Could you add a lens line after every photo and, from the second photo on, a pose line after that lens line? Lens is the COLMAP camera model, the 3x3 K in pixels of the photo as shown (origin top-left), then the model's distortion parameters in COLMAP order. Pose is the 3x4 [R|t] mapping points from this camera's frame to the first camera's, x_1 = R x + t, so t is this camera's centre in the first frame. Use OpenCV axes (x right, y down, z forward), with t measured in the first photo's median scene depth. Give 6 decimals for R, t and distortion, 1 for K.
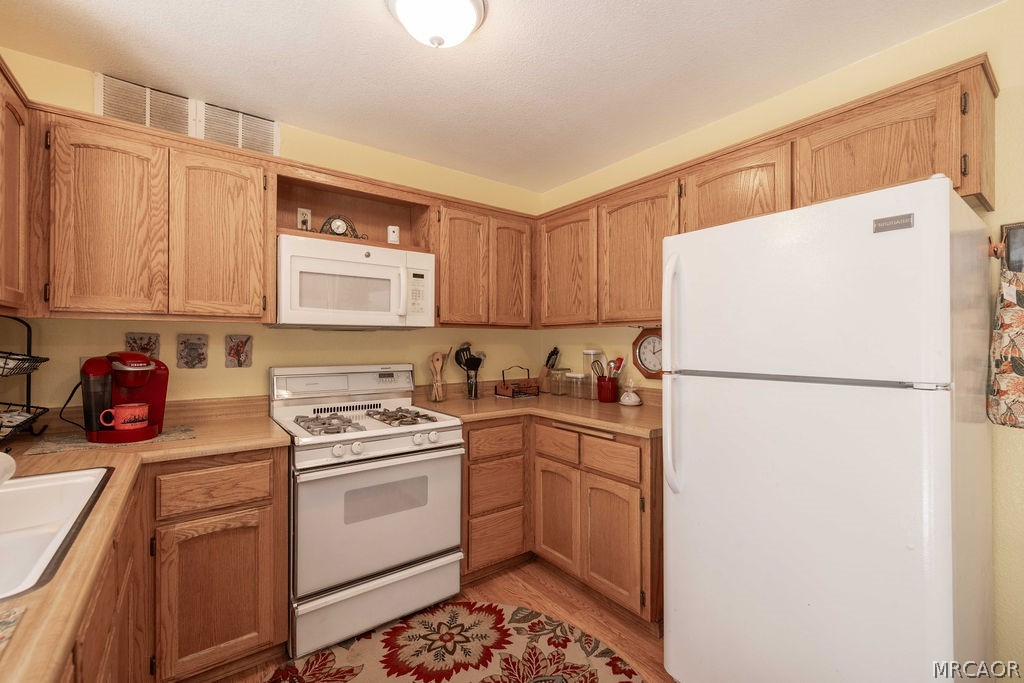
lens RADIAL K [[439.0, 0, 505.0], [0, 439.0, 341.7], [0, 0, 1]] dist [0.000215, 0.000316]
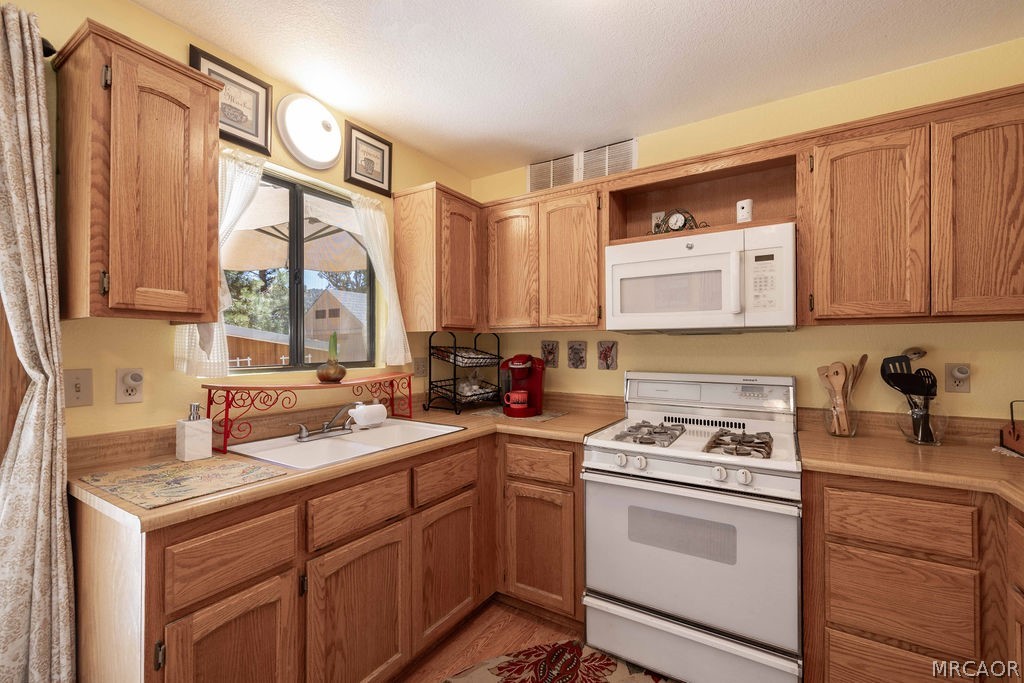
lens RADIAL K [[439.0, 0, 504.0], [0, 439.0, 344.5], [0, 0, 1]] dist [0.000215, 0.000316]
pose [[0.348590, -0.006711, -0.937251, 0.374246], [0.003111, 0.999977, -0.006003, -0.000605], [0.937270, -0.000823, 0.348603, 0.360058]]
